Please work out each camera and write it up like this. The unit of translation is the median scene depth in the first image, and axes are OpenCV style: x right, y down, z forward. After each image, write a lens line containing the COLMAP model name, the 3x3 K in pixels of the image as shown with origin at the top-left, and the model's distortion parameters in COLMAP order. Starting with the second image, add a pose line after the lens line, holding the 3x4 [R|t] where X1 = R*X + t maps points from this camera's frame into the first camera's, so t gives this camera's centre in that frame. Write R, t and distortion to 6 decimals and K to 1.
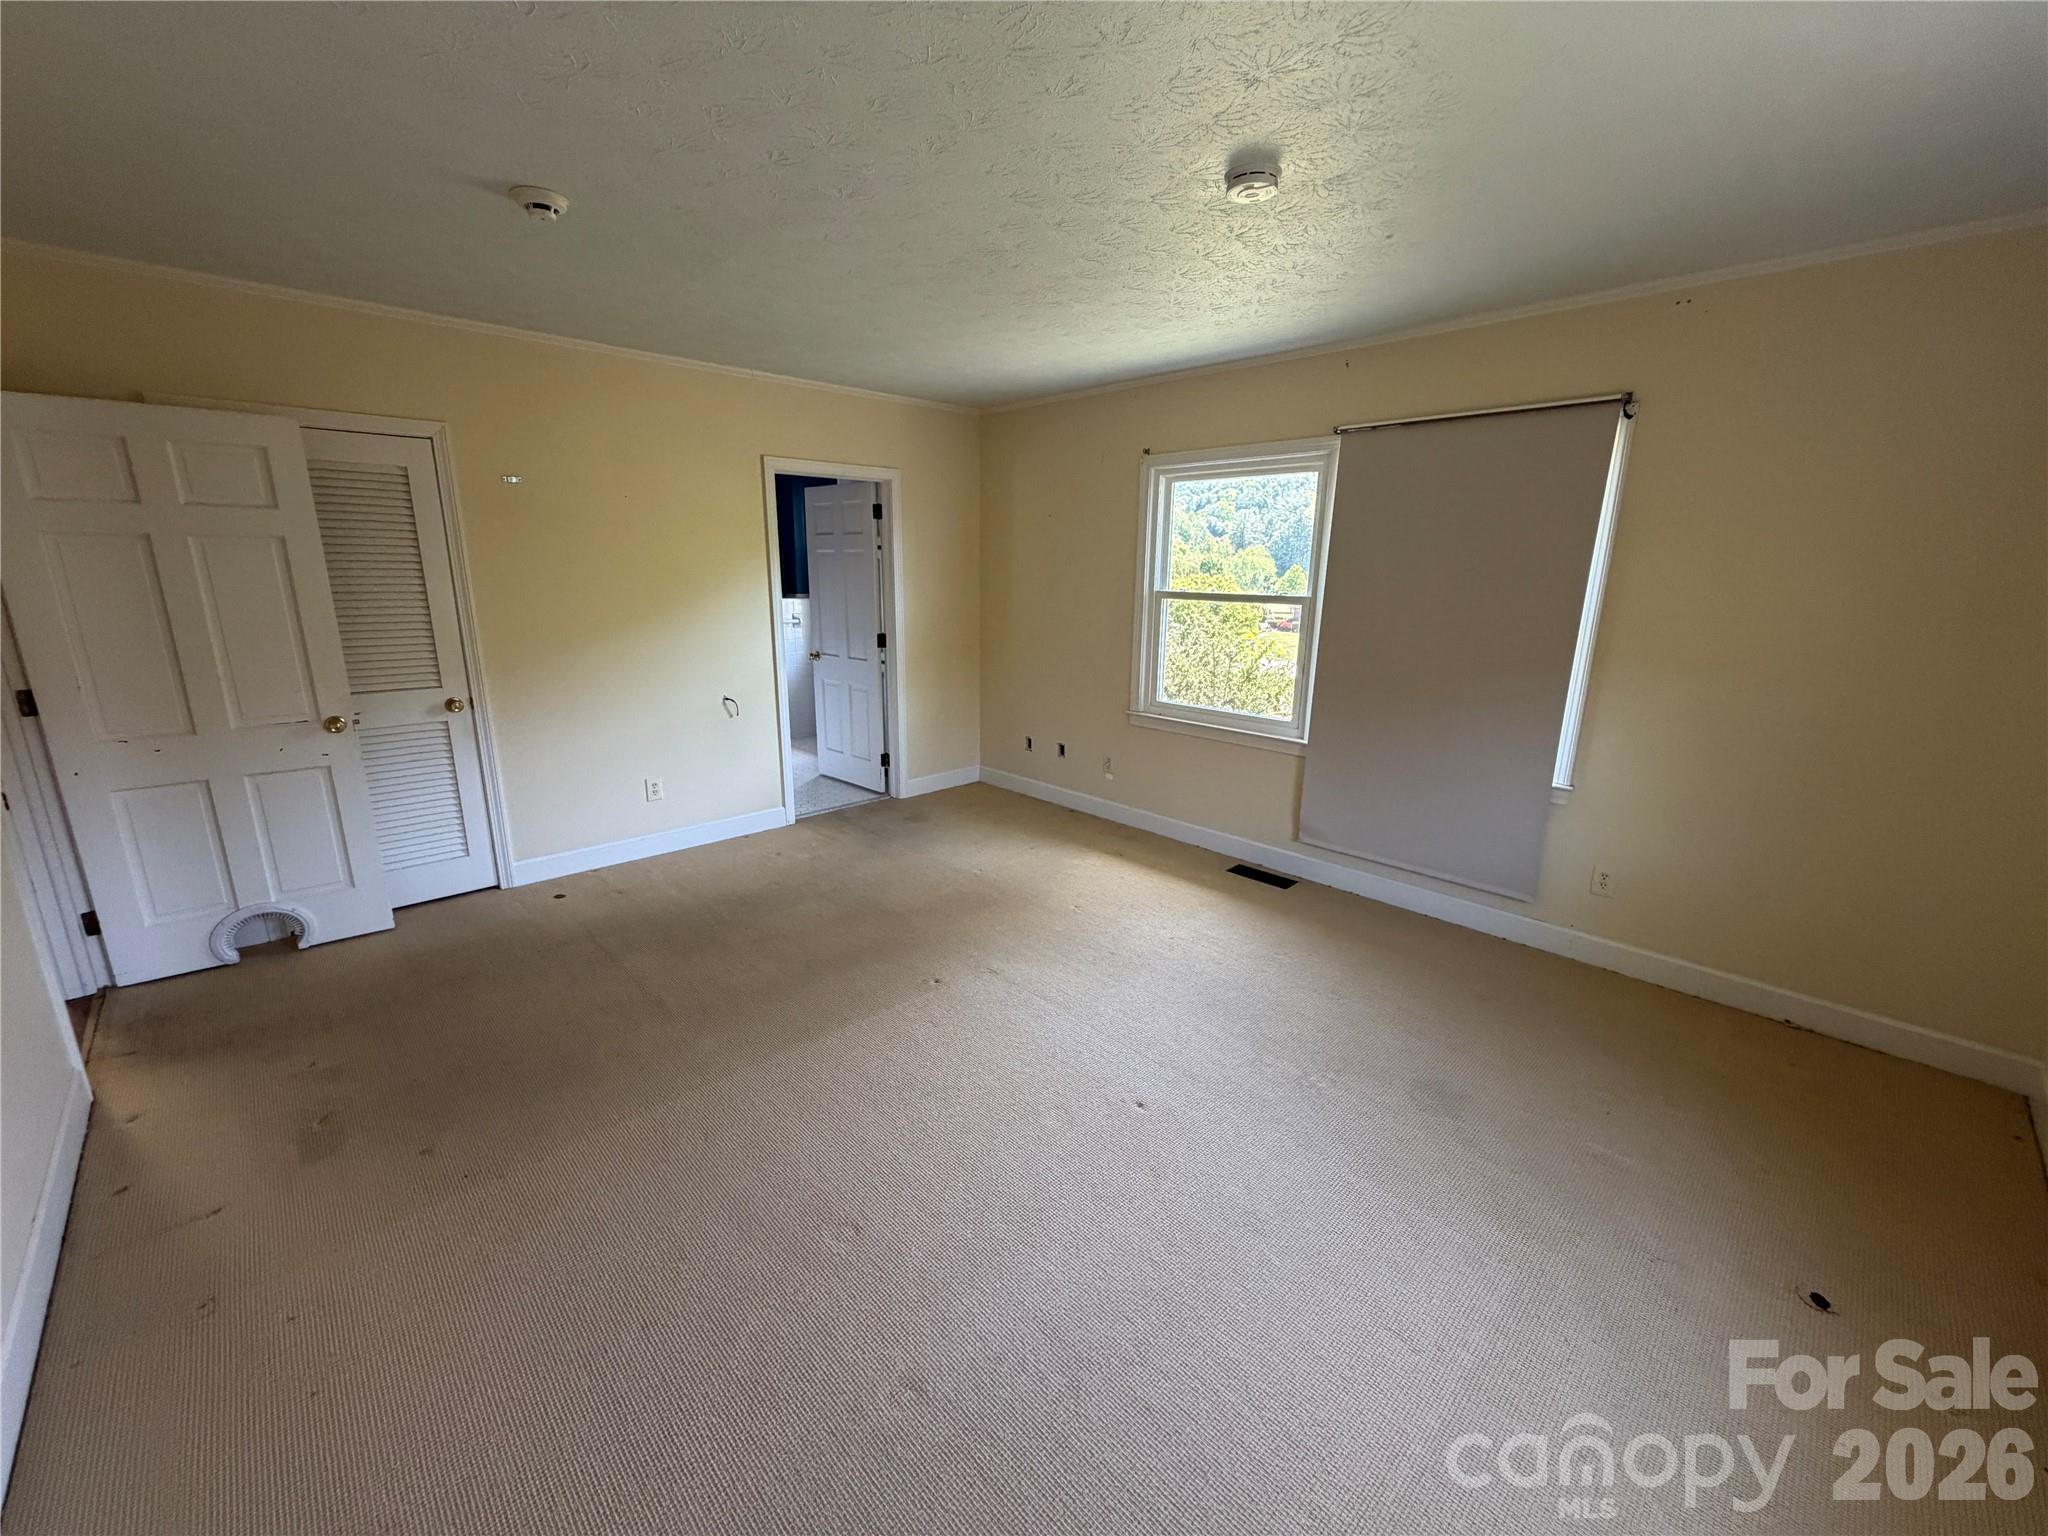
lens RADIAL K [[816.7, 0, 1017.2], [0, 816.7, 767.9], [0, 0, 1]] dist [0.000506, 0.000310]
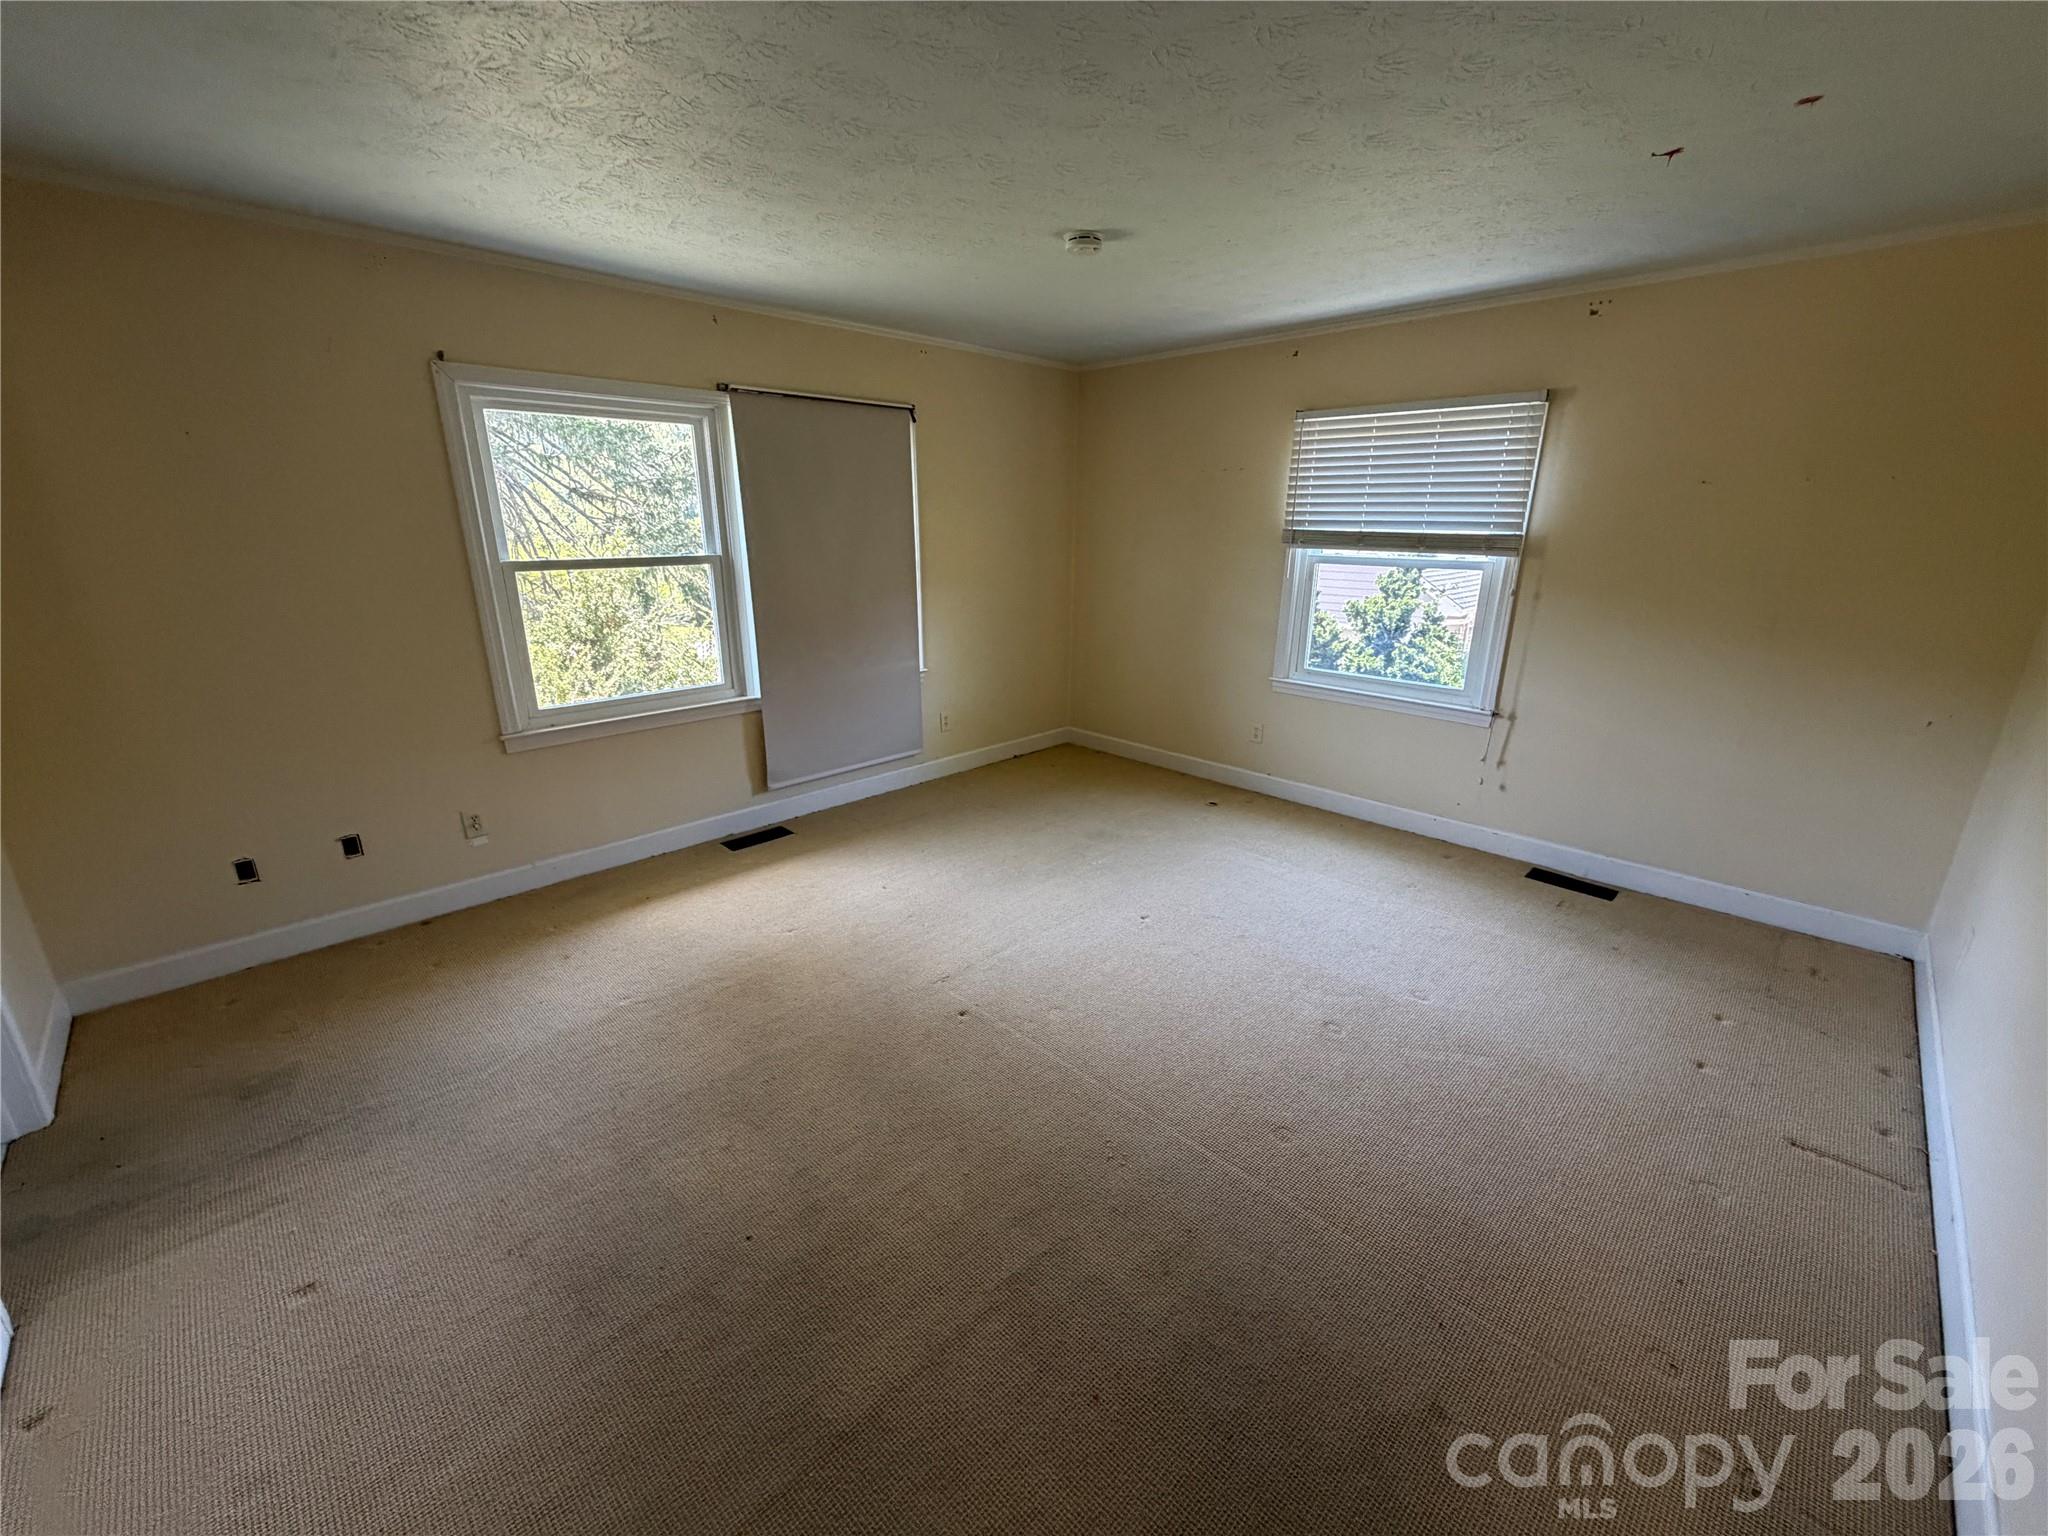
lens RADIAL K [[816.7, 0, 1024.7], [0, 816.7, 761.7], [0, 0, 1]] dist [0.000506, 0.000310]
pose [[-0.028017, -0.298441, 0.954017, -0.638588], [0.240856, 0.924257, 0.296205, -0.172311], [-0.970156, 0.238080, 0.045986, 0.622589]]
